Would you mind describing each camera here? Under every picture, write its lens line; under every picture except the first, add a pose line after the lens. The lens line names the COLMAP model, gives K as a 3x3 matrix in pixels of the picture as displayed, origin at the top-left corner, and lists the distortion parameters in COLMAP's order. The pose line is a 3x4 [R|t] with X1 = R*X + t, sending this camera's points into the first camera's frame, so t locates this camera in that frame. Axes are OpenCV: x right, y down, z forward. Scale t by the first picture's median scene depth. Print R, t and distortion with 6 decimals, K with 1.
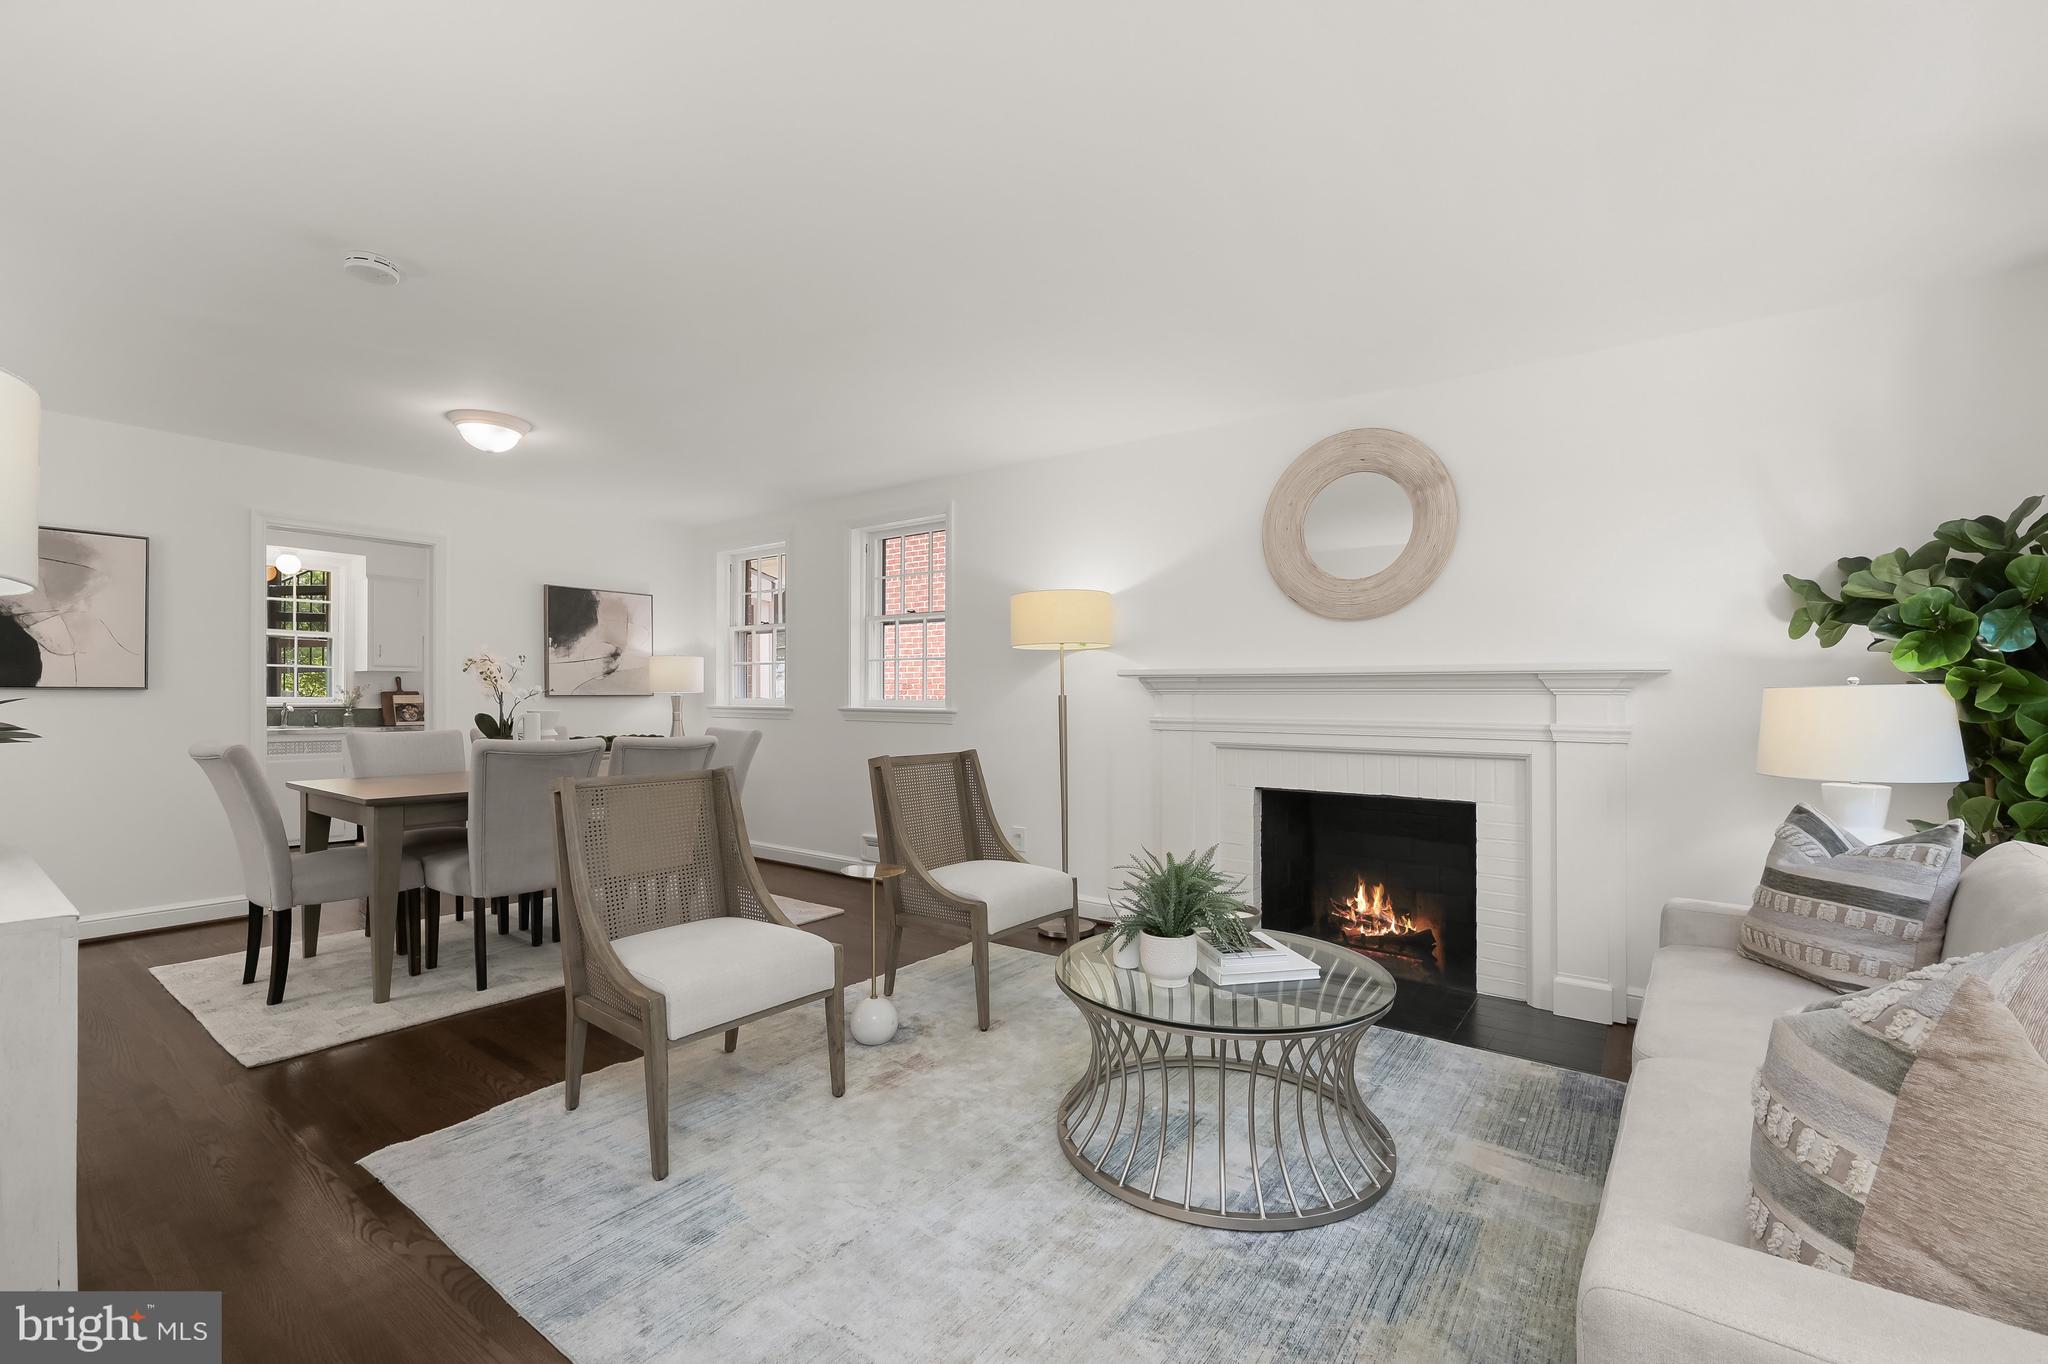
lens RADIAL K [[853.1, 0, 1023.9], [0, 853.1, 691.1], [0, 0, 1]] dist [0.001133, -0.000062]
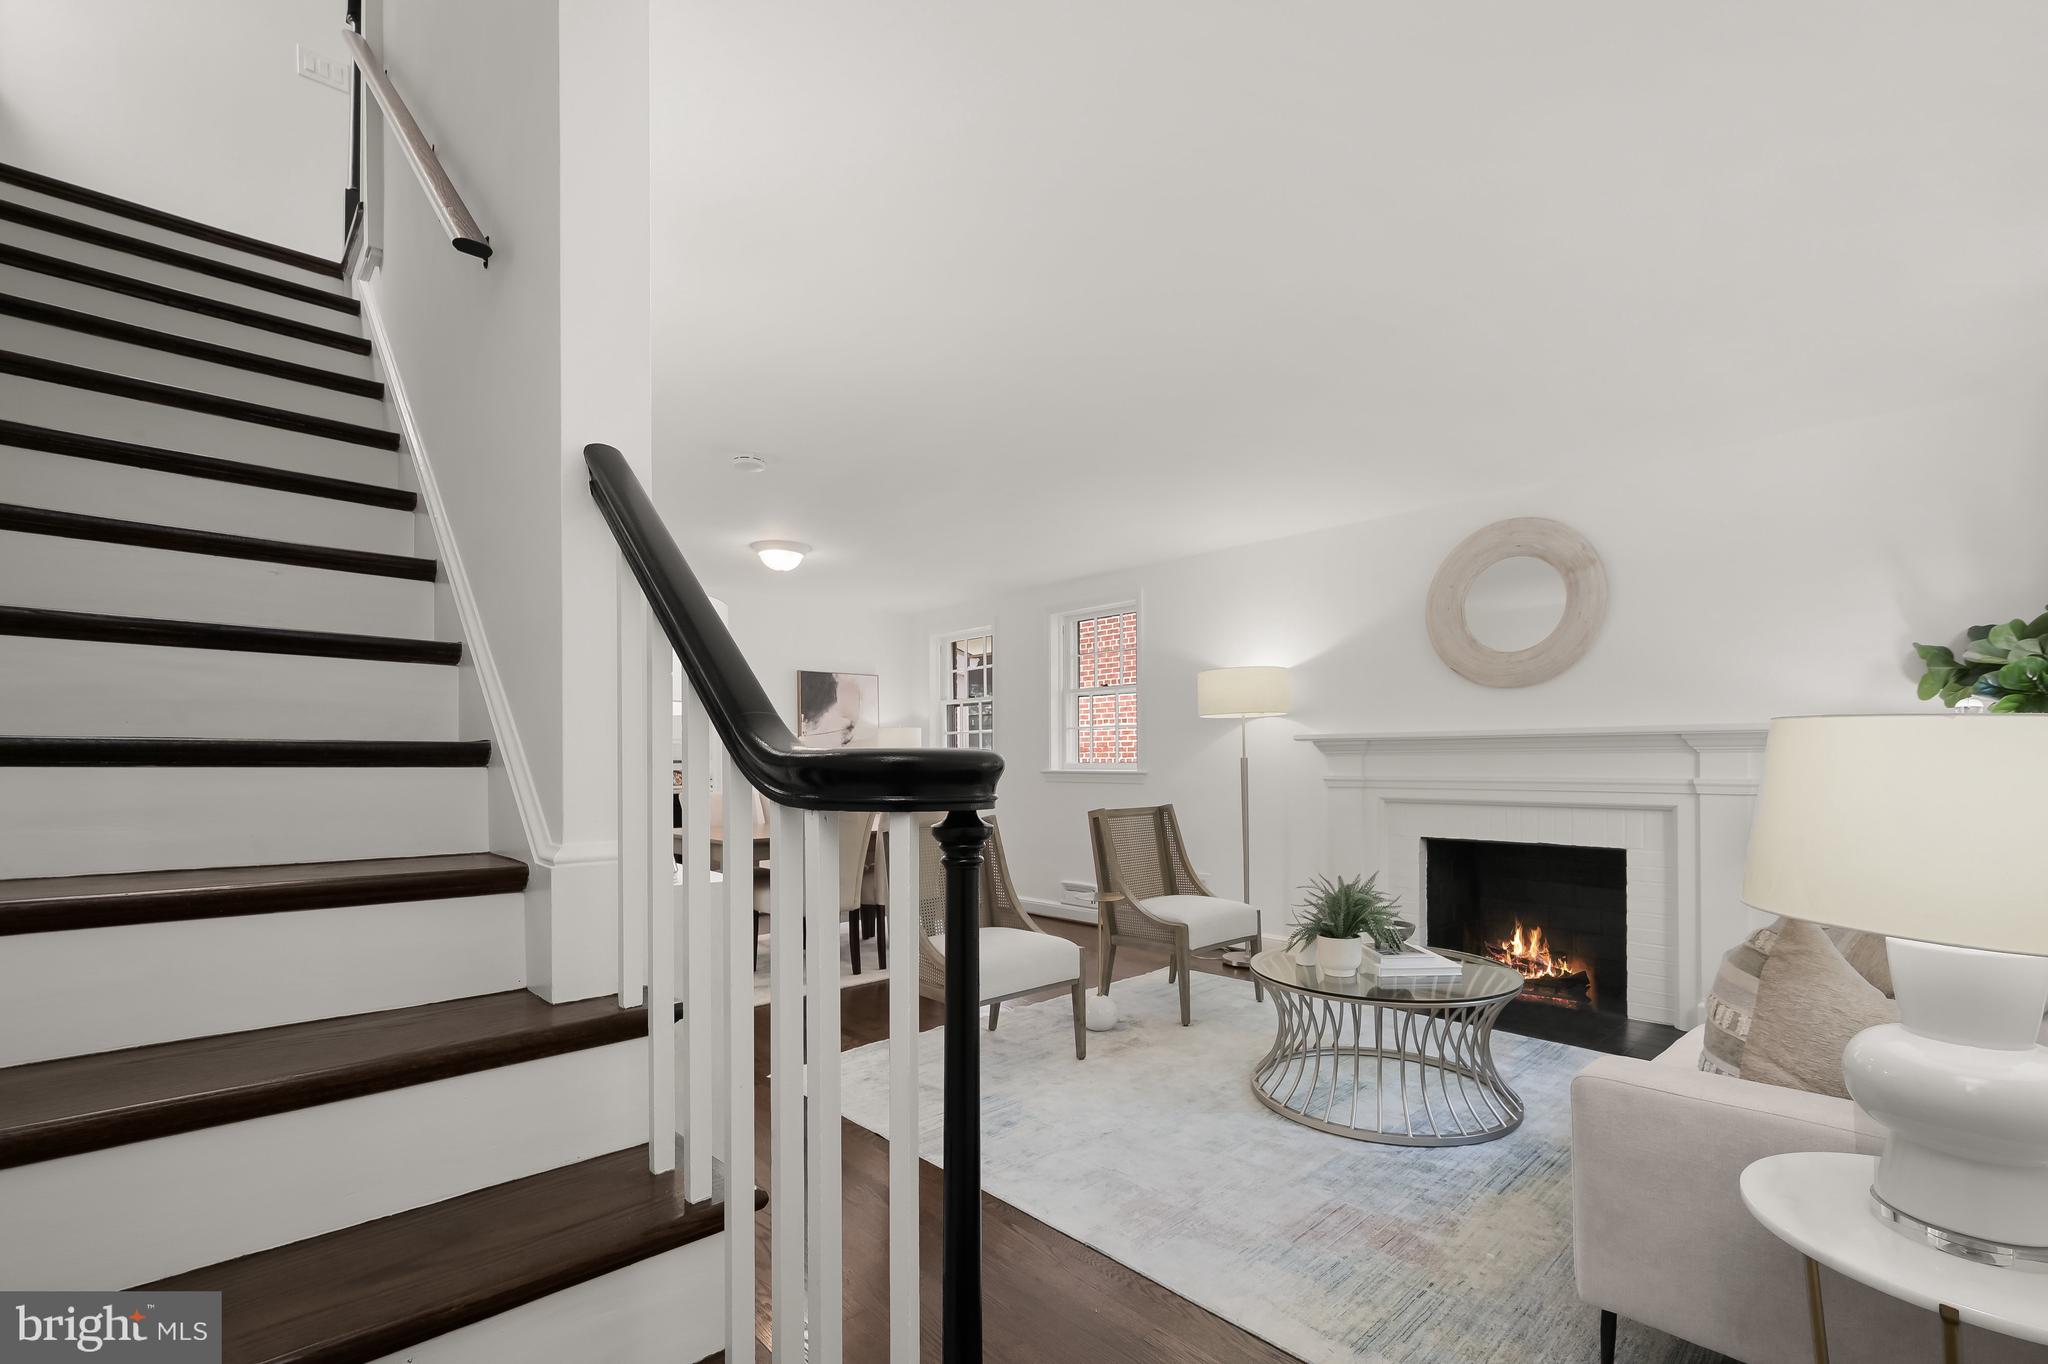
lens RADIAL K [[873.1, 0, 1018.9], [0, 873.1, 765.3], [0, 0, 1]] dist [-0.020141, 0.000291]
pose [[0.981753, -0.008185, -0.189986, -0.045468], [0.010380, 0.999890, 0.010564, -0.000534], [0.189878, -0.012343, 0.981730, -0.319893]]
